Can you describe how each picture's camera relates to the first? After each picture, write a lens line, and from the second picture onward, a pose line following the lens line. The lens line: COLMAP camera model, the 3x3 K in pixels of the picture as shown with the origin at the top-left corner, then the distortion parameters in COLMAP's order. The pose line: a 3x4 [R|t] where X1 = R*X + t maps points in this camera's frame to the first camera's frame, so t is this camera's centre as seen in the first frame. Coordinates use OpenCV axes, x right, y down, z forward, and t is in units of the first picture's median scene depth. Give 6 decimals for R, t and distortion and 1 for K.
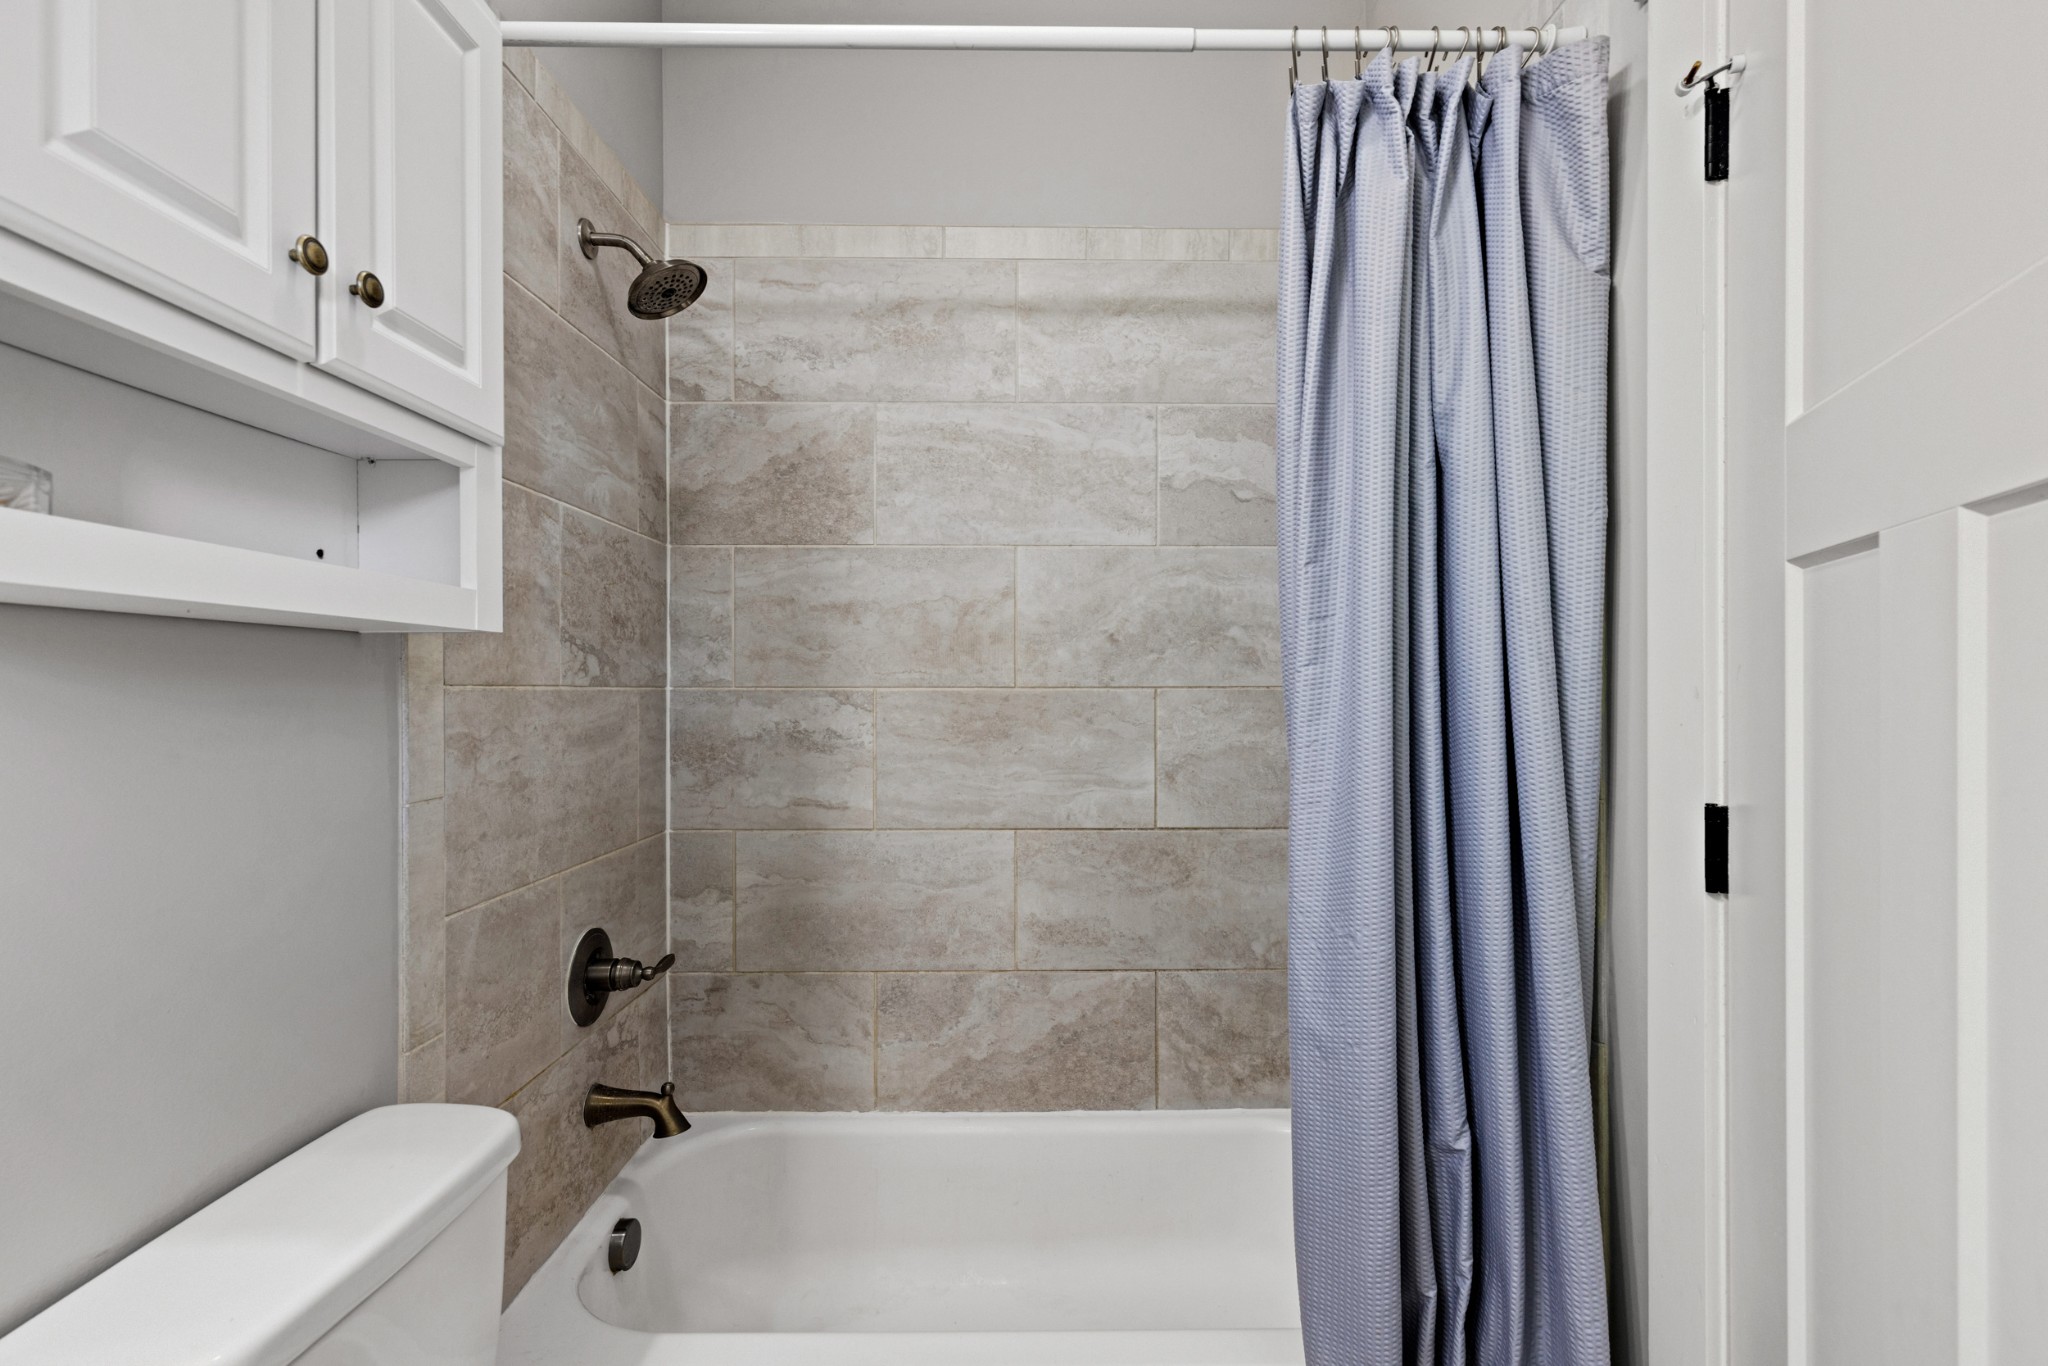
lens RADIAL K [[927.9, 0, 1029.0], [0, 927.9, 692.1], [0, 0, 1]] dist [0.003736, 0.000633]
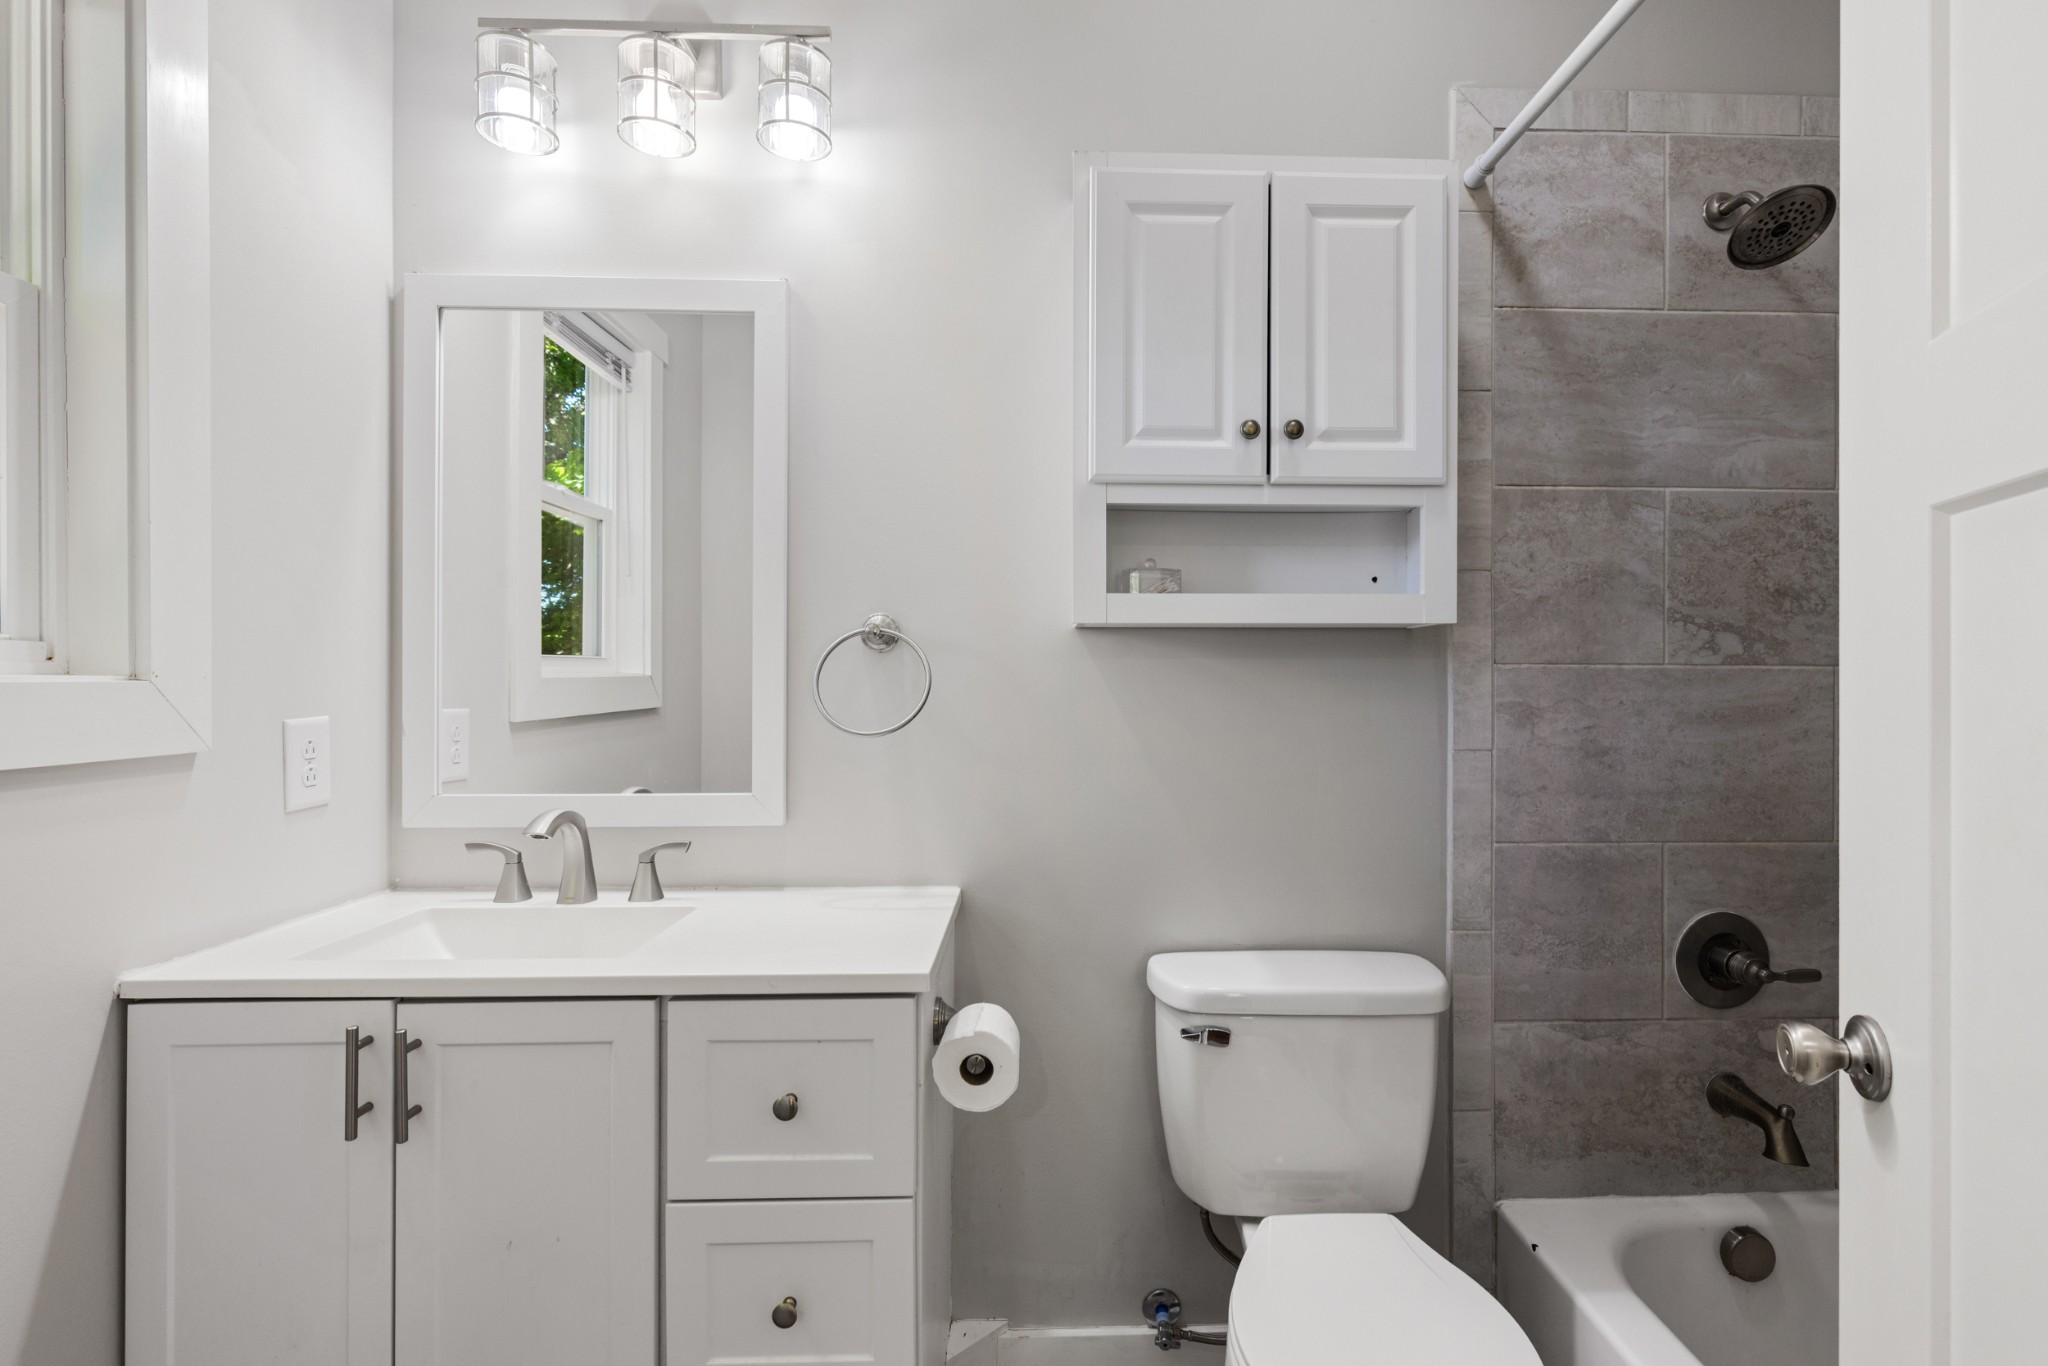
lens RADIAL K [[947.6, 0, 1030.9], [0, 947.6, 677.6], [0, 0, 1]] dist [0.001977, 0.000464]
pose [[0.022499, 0.002981, -0.999742, 0.637741], [-0.006446, 0.999975, 0.002836, 0.011398], [0.999726, 0.006381, 0.022518, 0.304243]]
